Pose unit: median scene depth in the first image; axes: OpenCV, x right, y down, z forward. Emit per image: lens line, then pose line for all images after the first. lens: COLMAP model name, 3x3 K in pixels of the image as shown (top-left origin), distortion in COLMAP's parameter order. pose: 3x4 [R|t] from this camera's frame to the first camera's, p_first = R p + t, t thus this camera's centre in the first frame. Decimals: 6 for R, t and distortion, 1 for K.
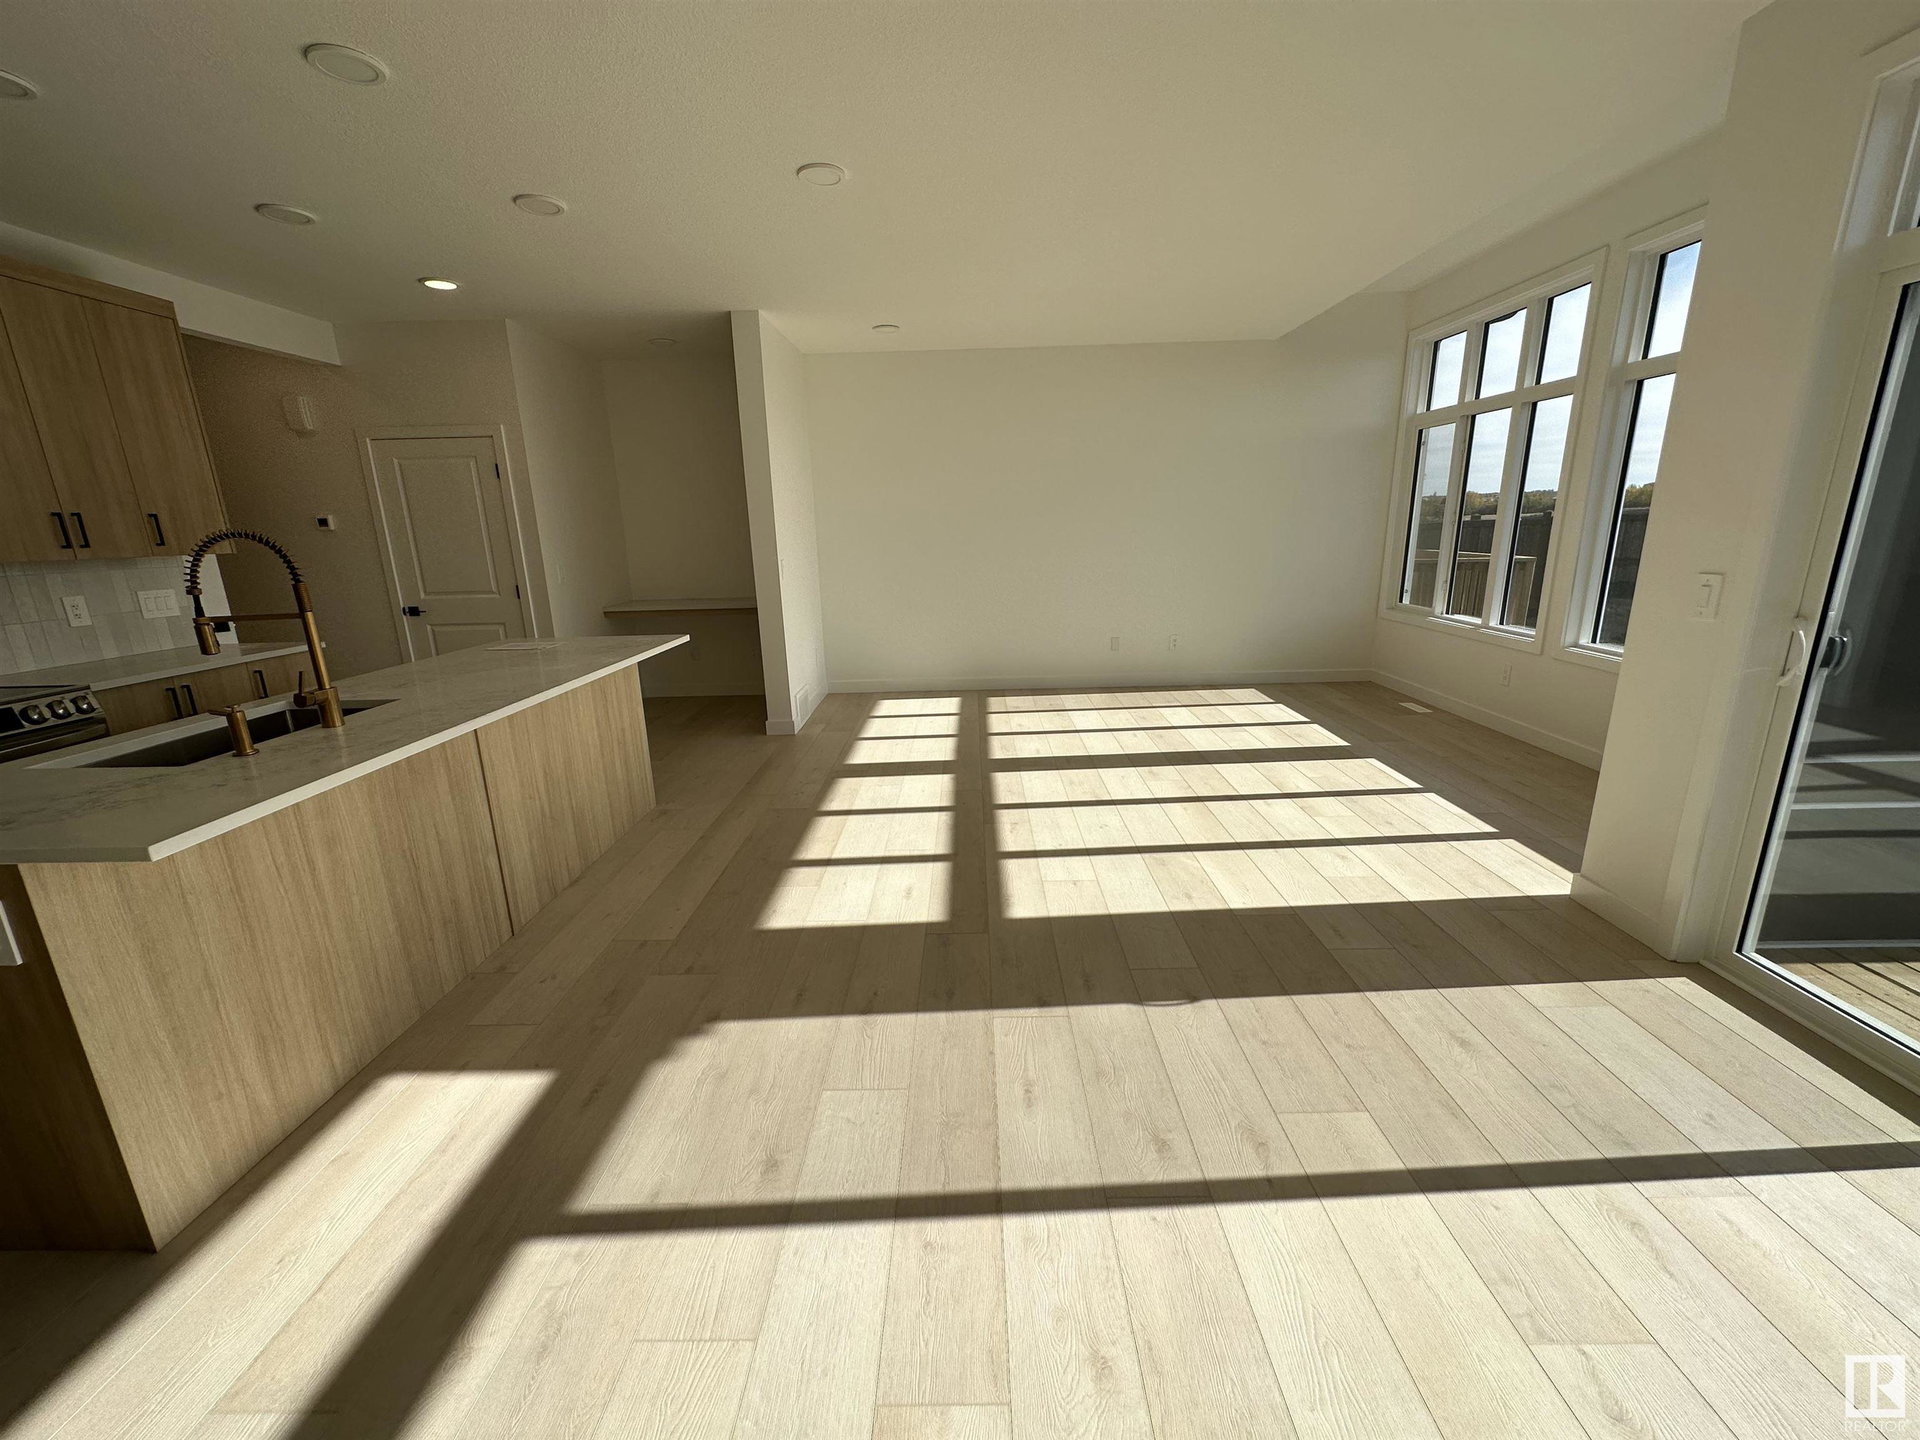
lens RADIAL K [[762.6, 0, 960.0], [0, 762.6, 720.0], [0, 0, 1]] dist [-0.003792, -0.000244]
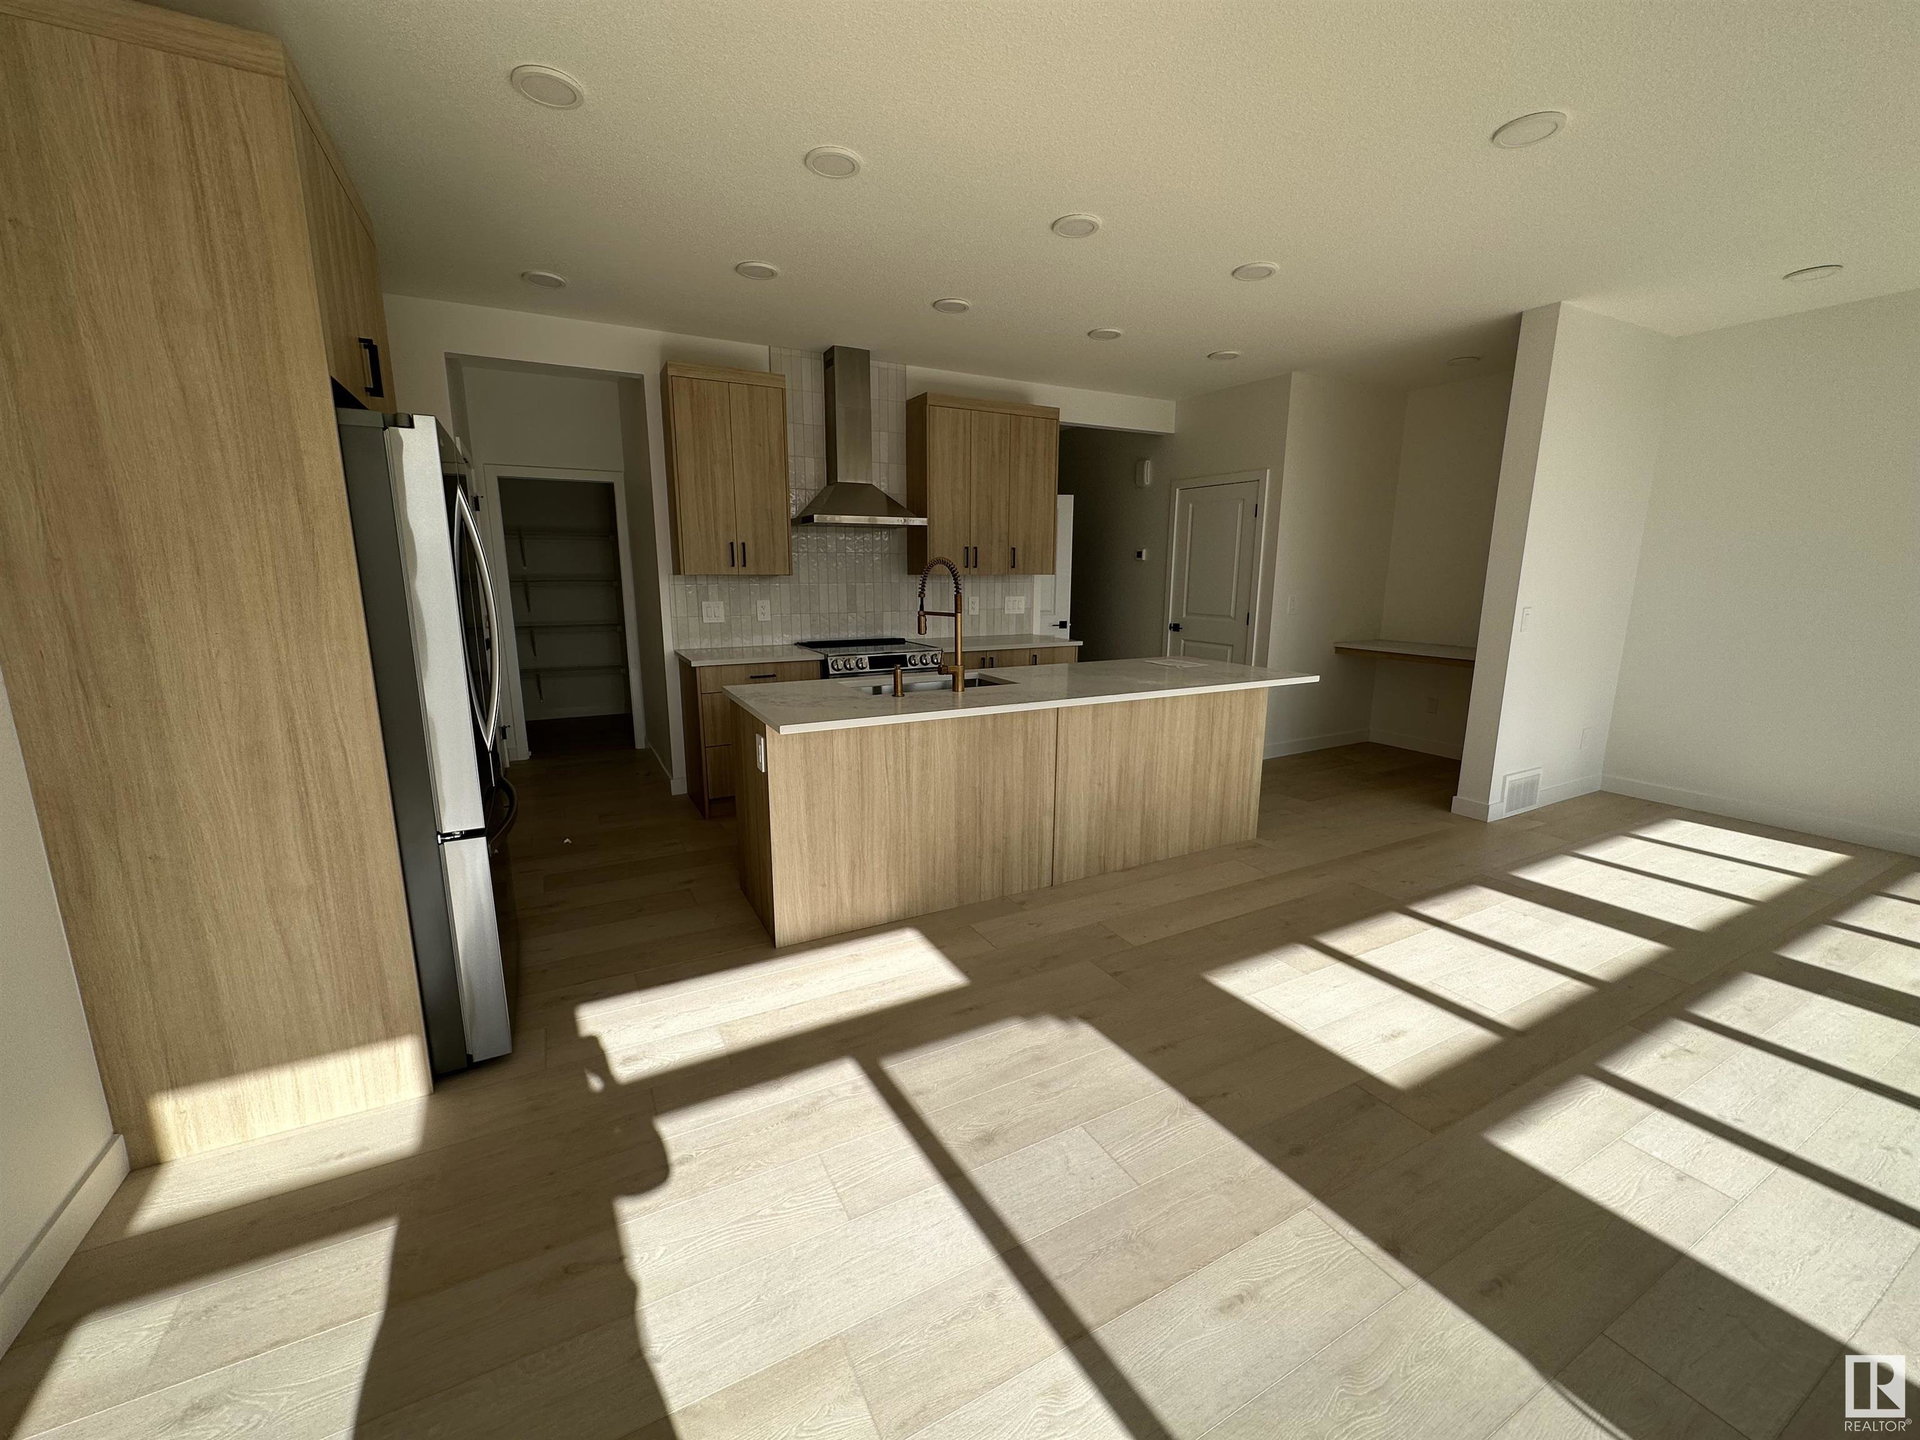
lens RADIAL K [[762.6, 0, 960.0], [0, 762.6, 720.0], [0, 0, 1]] dist [-0.003792, -0.000244]
pose [[0.482128, 0.196392, -0.853805, 0.353765], [-0.233105, 0.968178, 0.091070, -0.057232], [0.844521, 0.155119, 0.512565, 0.201290]]
